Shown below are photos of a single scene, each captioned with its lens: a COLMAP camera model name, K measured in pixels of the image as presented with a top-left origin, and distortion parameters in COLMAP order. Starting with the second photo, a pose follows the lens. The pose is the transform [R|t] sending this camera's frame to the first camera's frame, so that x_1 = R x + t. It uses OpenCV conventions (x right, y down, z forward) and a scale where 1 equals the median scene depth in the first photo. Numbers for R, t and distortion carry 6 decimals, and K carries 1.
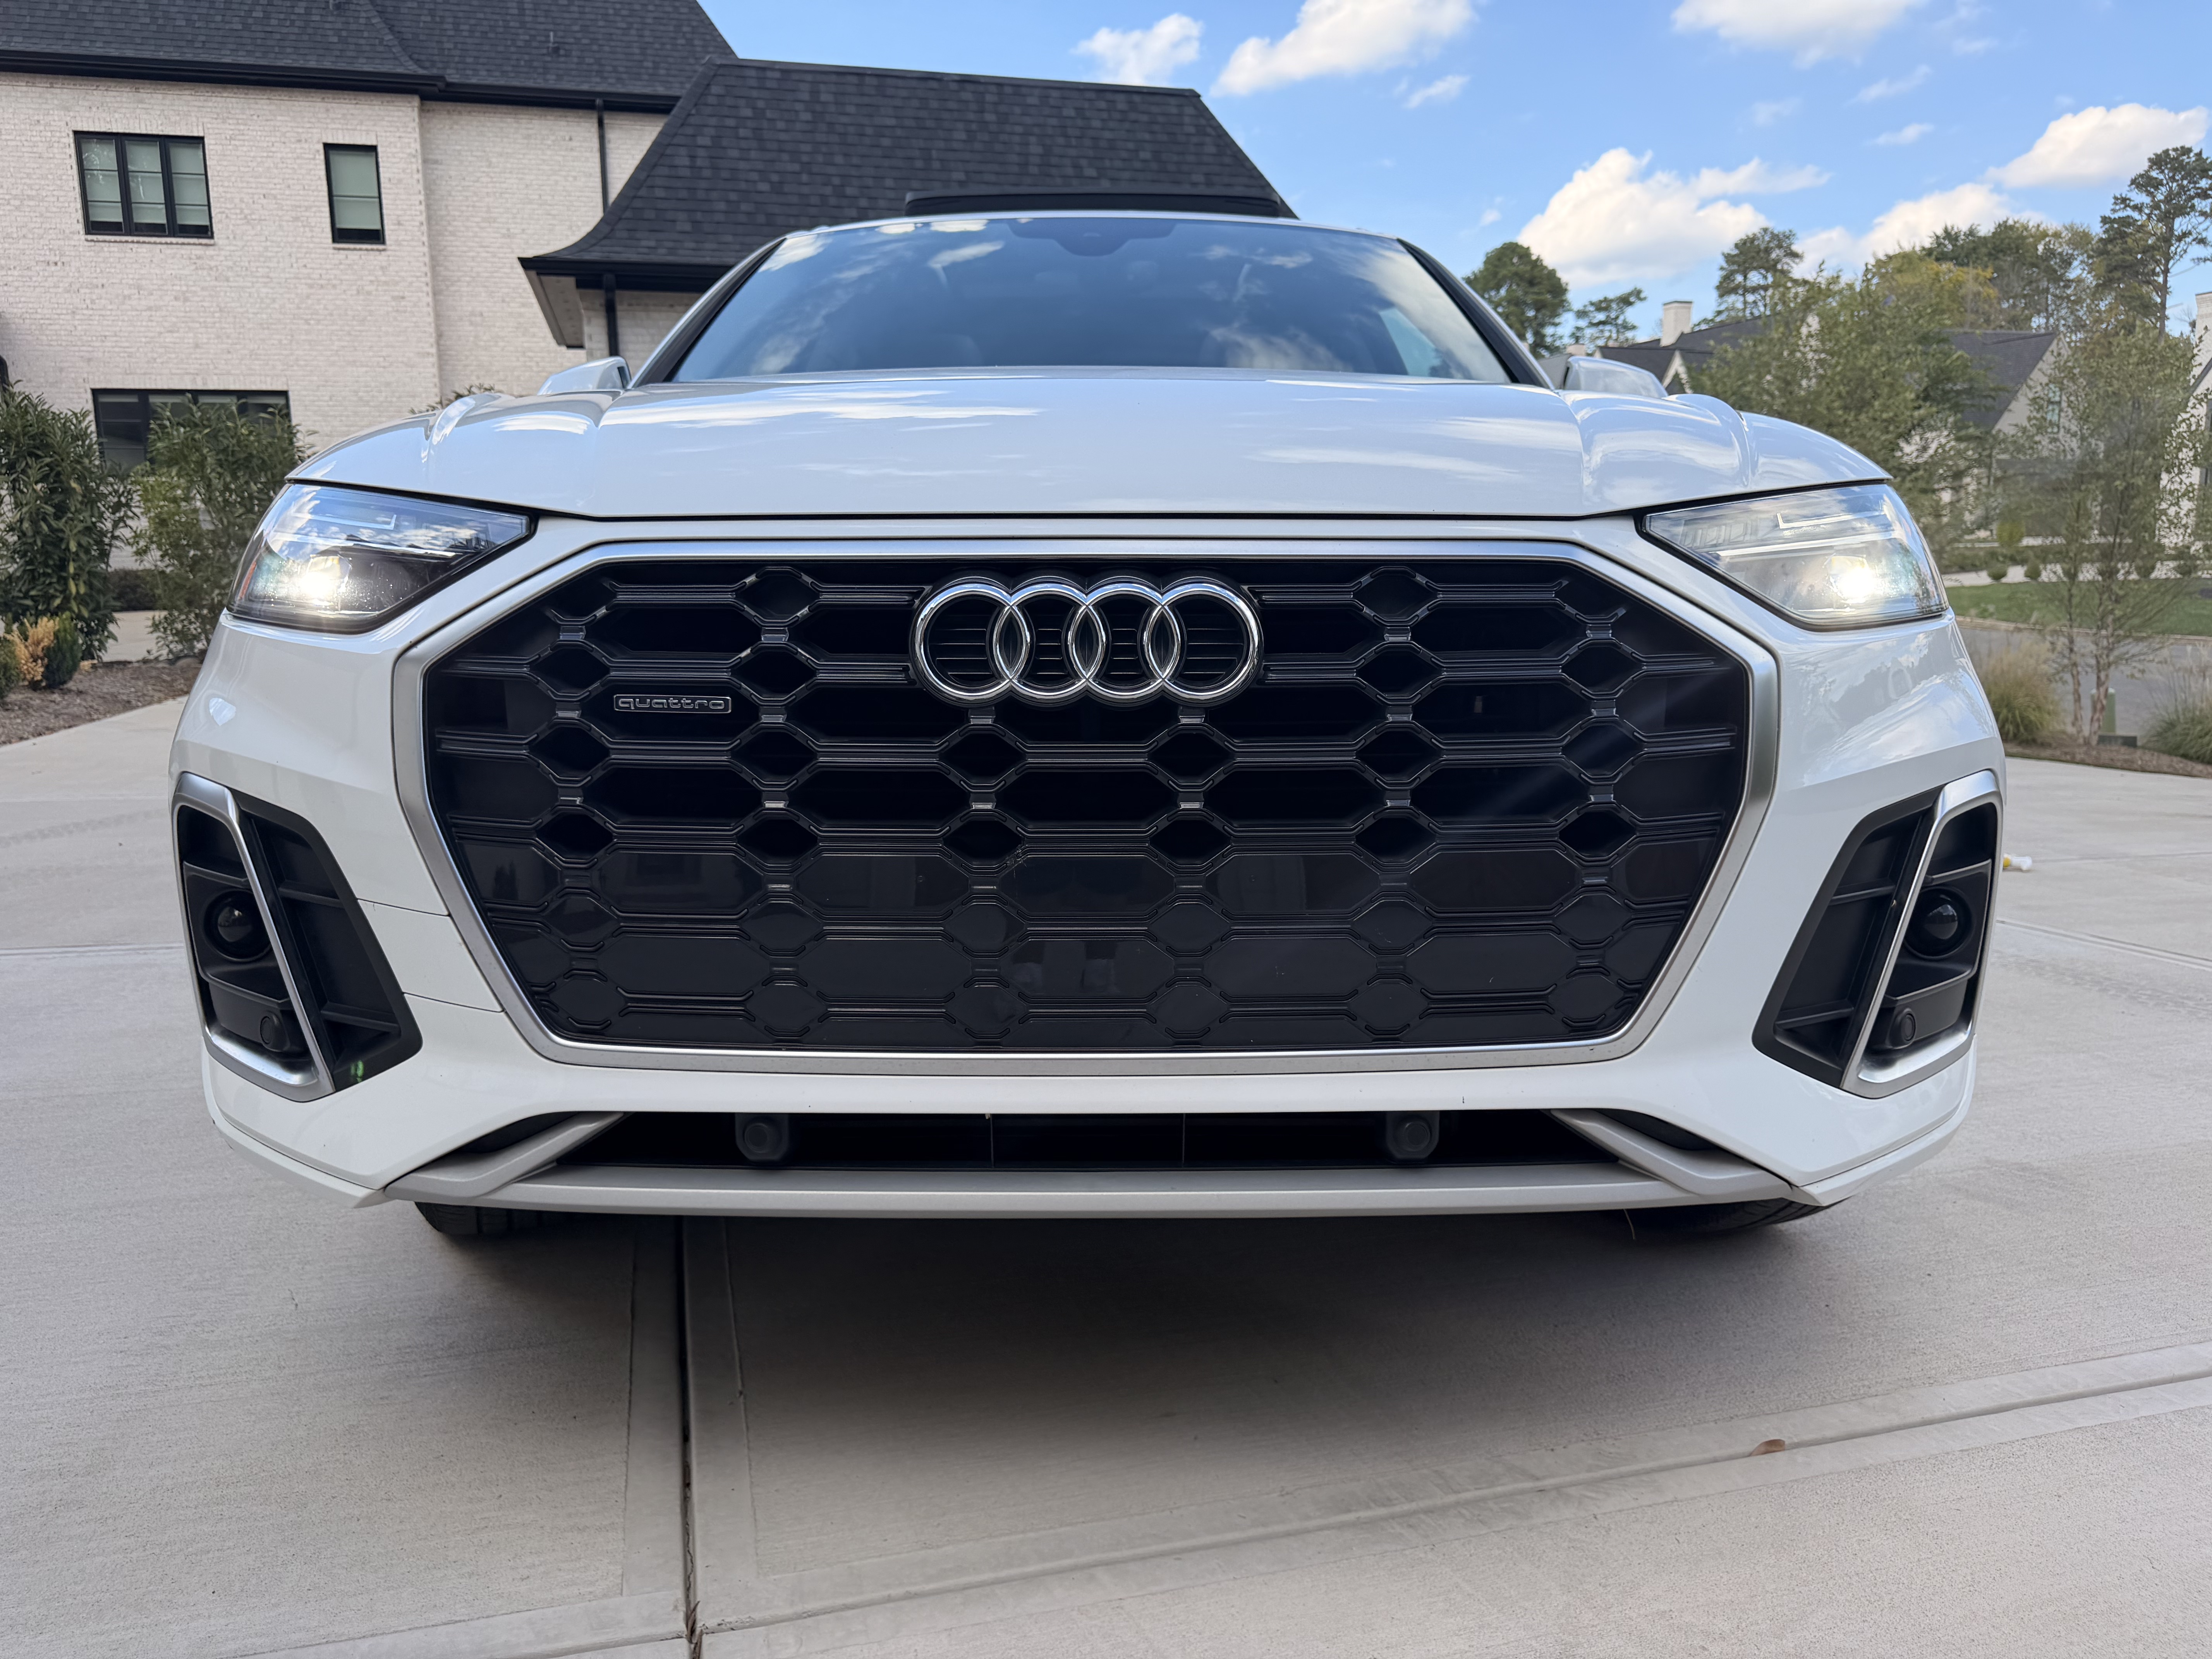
lens RADIAL K [[1584.5, 0, 1093.8], [0, 1584.5, 858.7], [0, 0, 1]] dist [0.022450, -0.033872]
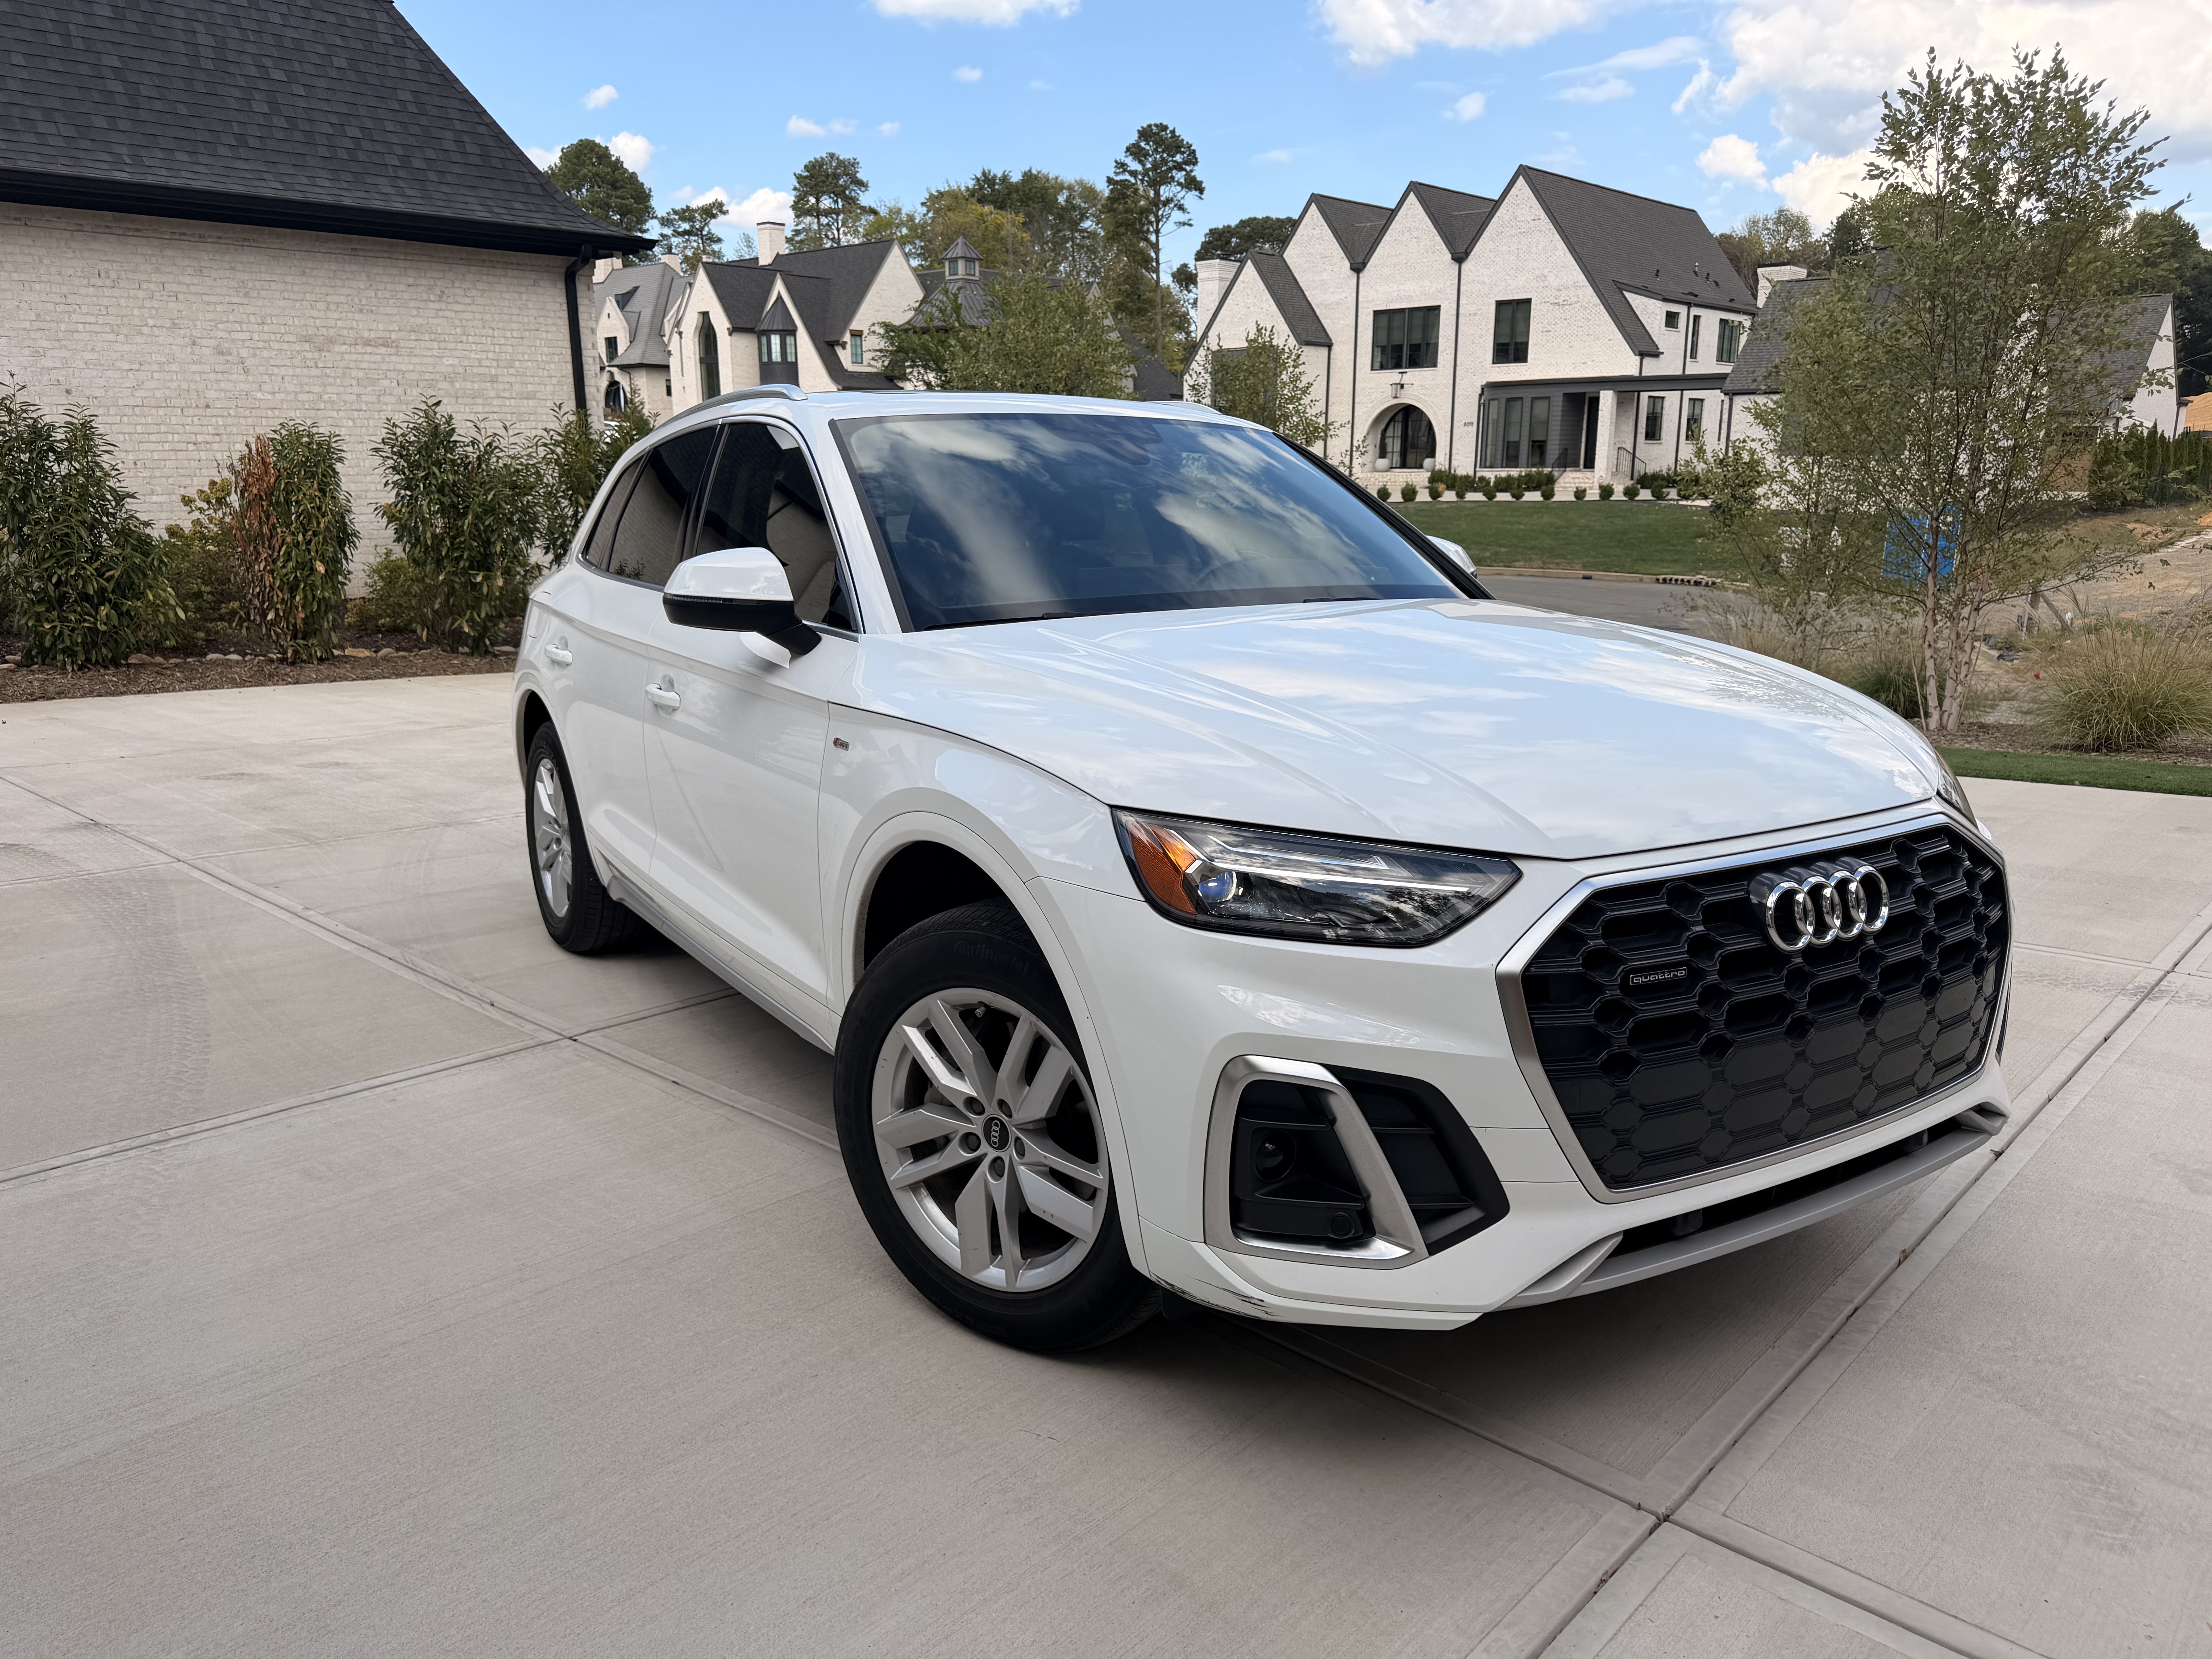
lens RADIAL K [[1584.5, 0, 1135.4], [0, 1584.5, 828.0], [0, 0, 1]] dist [0.022450, -0.033872]
pose [[0.839723, -0.110731, 0.531606, -0.124419], [0.089188, 0.993817, 0.066125, -0.032121], [-0.535641, -0.008114, 0.844407, -0.006919]]
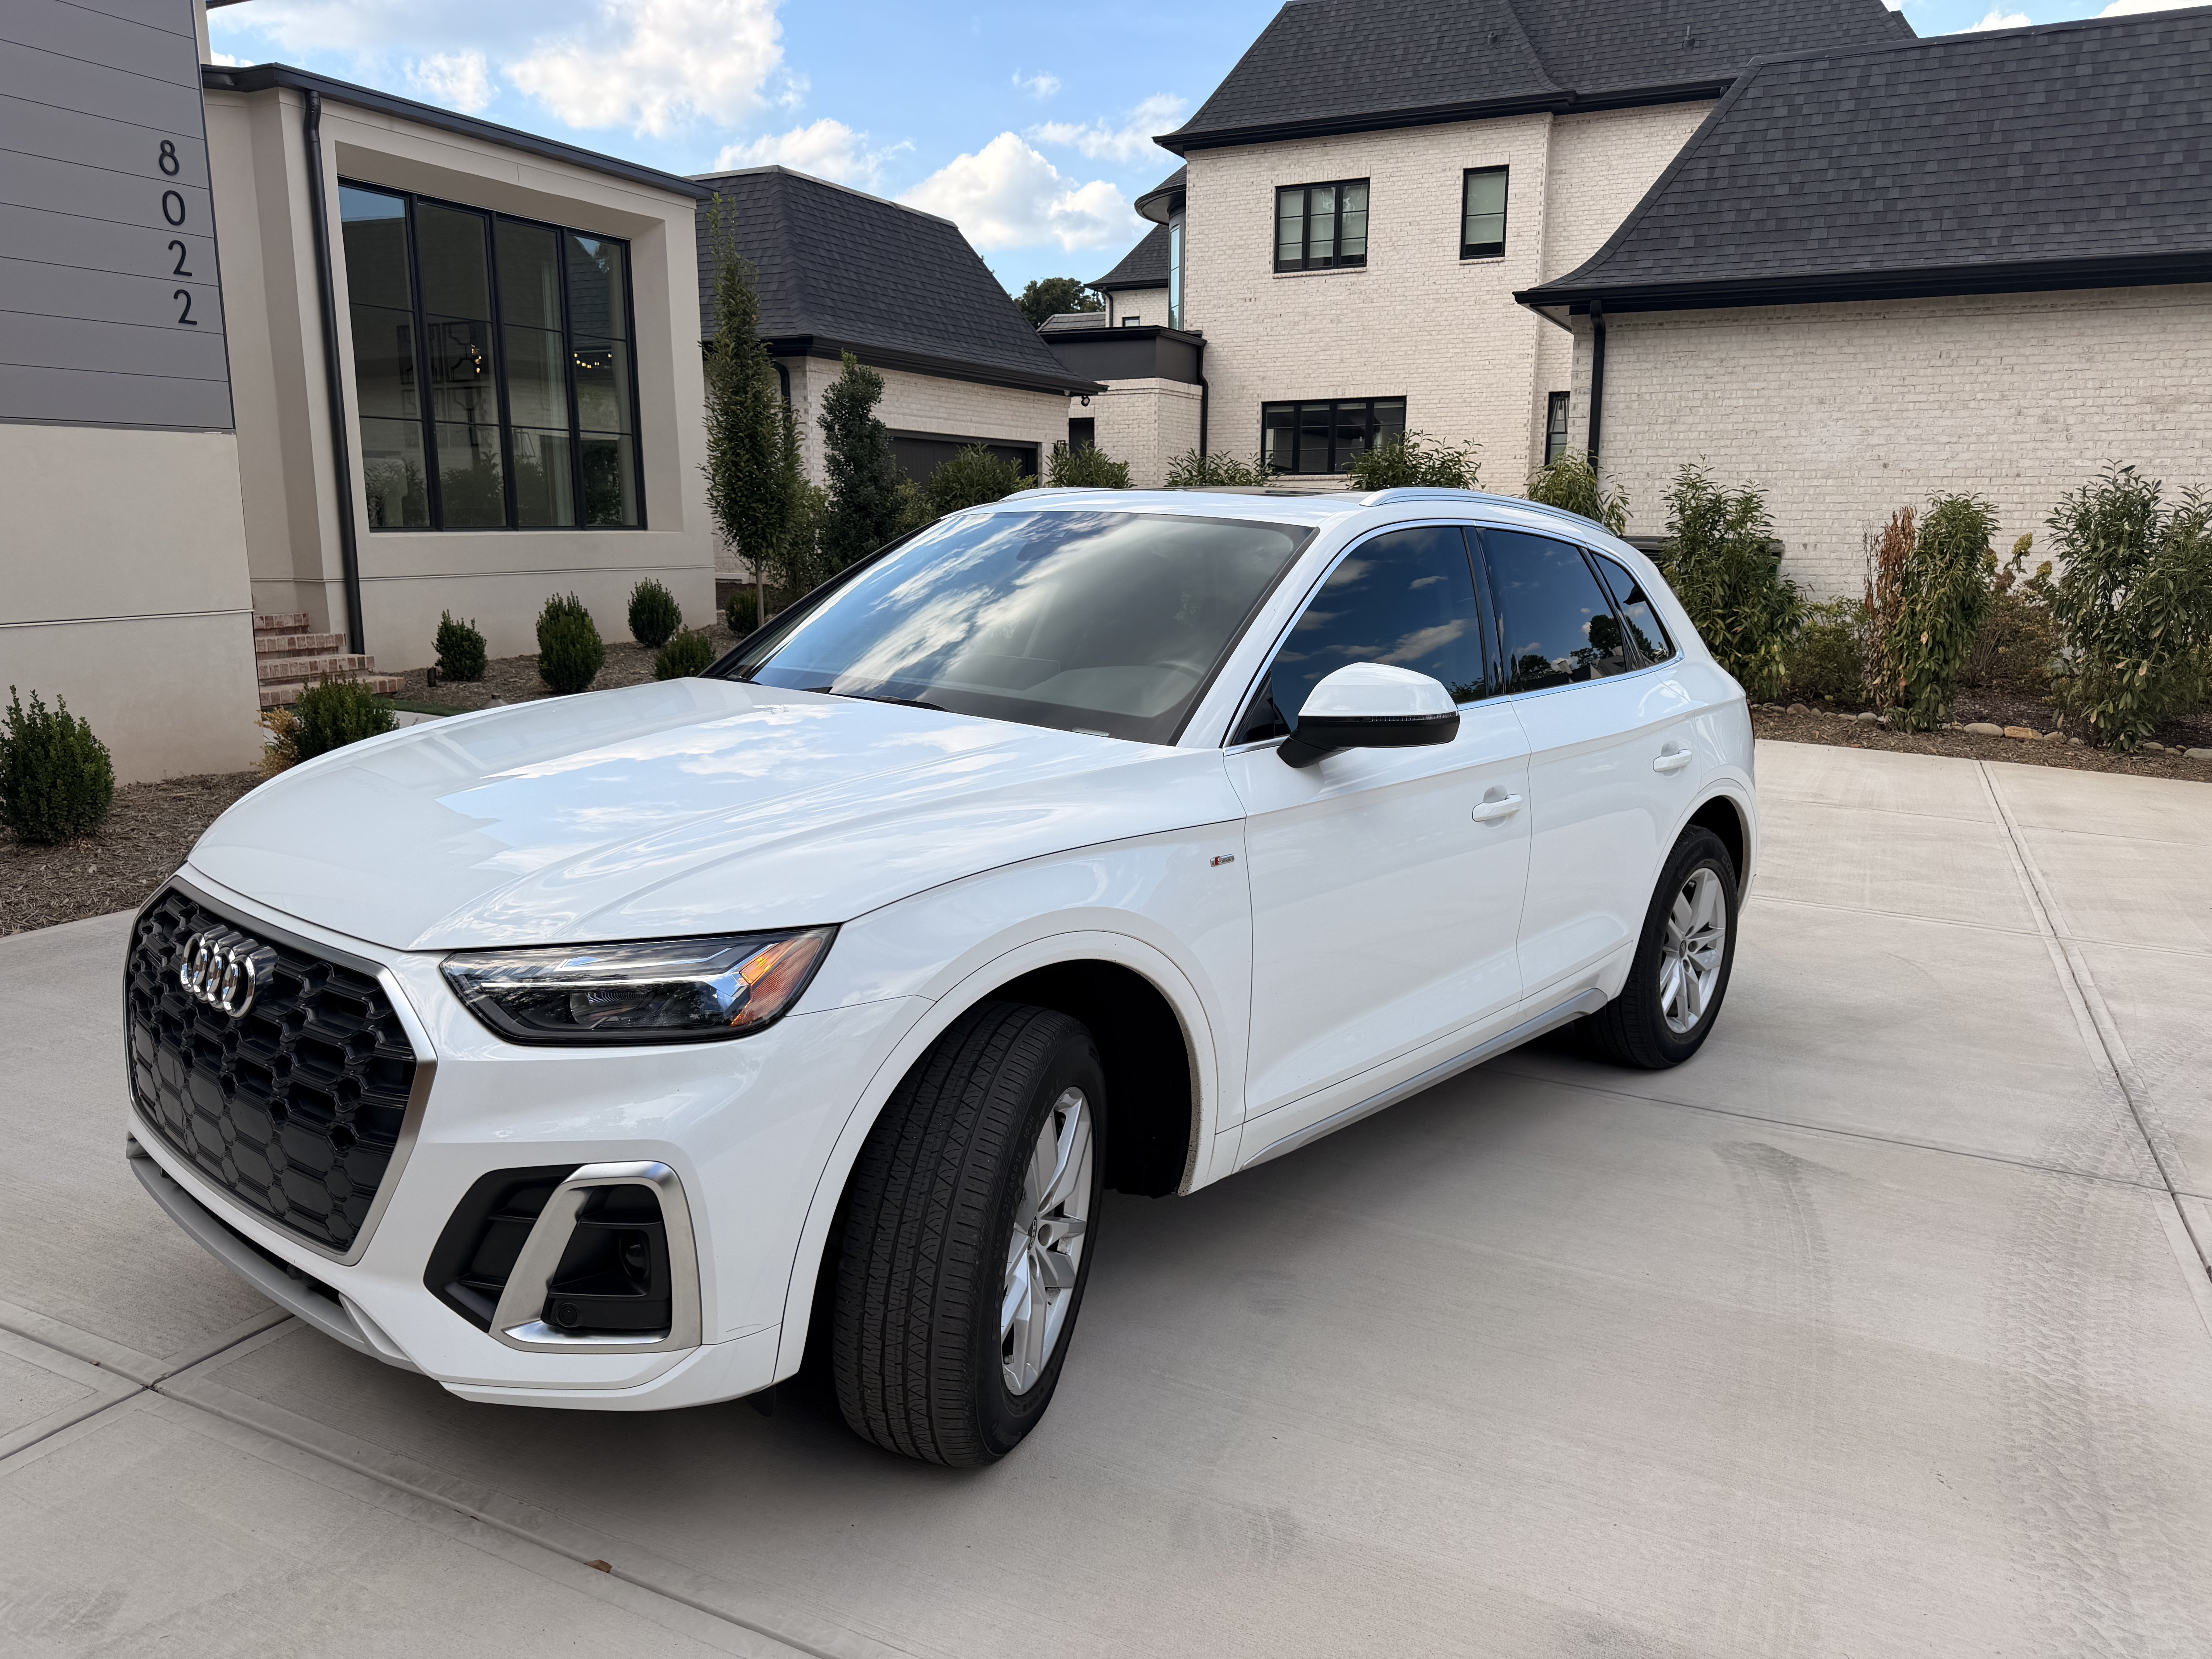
lens RADIAL K [[1584.5, 0, 1092.2], [0, 1584.5, 823.2], [0, 0, 1]] dist [0.022450, -0.033872]
pose [[0.742739, 0.138594, -0.655080, 0.164809], [-0.130908, 0.989521, 0.060926, -0.046542], [0.656660, 0.040503, 0.753099, 0.015650]]
